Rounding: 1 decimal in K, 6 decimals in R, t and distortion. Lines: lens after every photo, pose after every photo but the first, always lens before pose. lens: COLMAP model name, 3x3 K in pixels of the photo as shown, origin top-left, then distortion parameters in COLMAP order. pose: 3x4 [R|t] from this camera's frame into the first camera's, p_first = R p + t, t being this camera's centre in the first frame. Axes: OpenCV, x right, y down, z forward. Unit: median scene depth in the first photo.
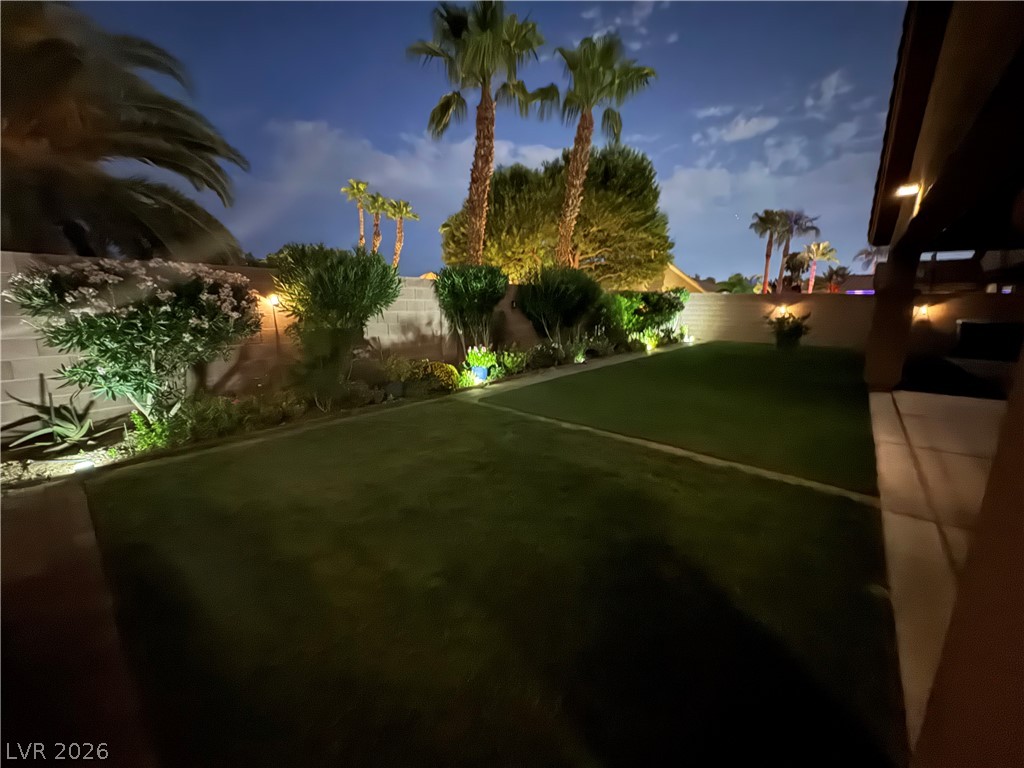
lens RADIAL K [[419.9, 0, 513.0], [0, 419.9, 388.9], [0, 0, 1]] dist [-0.013102, -0.000118]
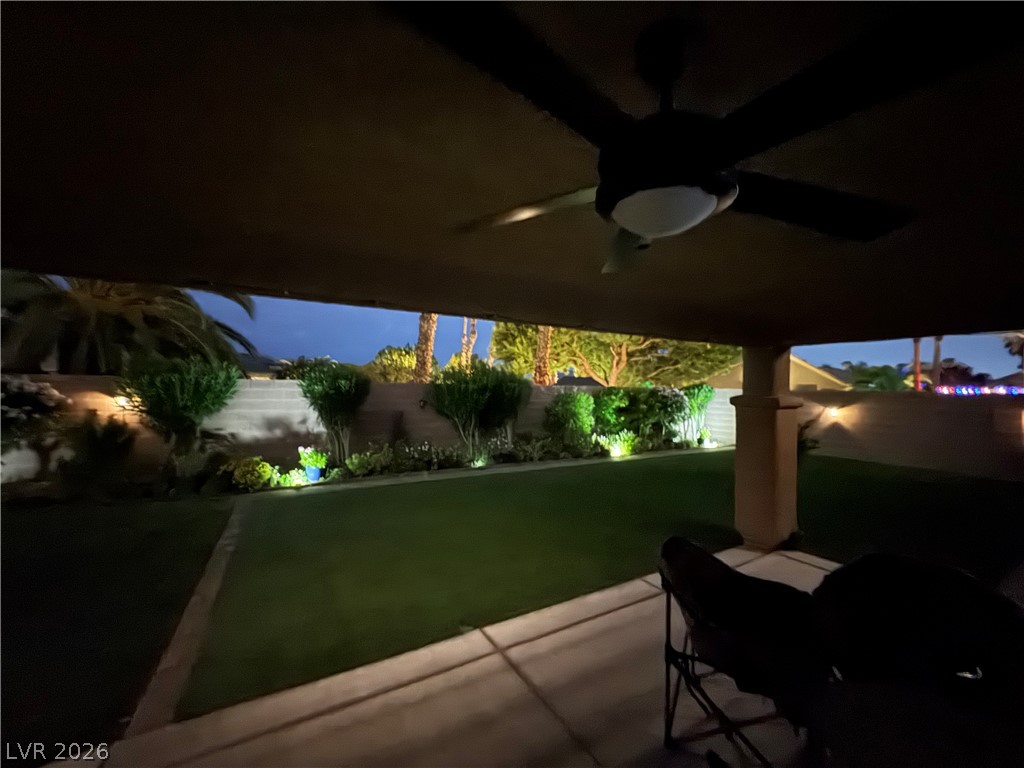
lens RADIAL K [[419.9, 0, 514.5], [0, 419.9, 385.8], [0, 0, 1]] dist [-0.013102, -0.000118]
pose [[0.941060, 0.004277, -0.338213, 0.656774], [-0.076603, 0.976634, -0.200793, -0.072288], [0.329452, 0.214866, 0.919399, 0.185255]]
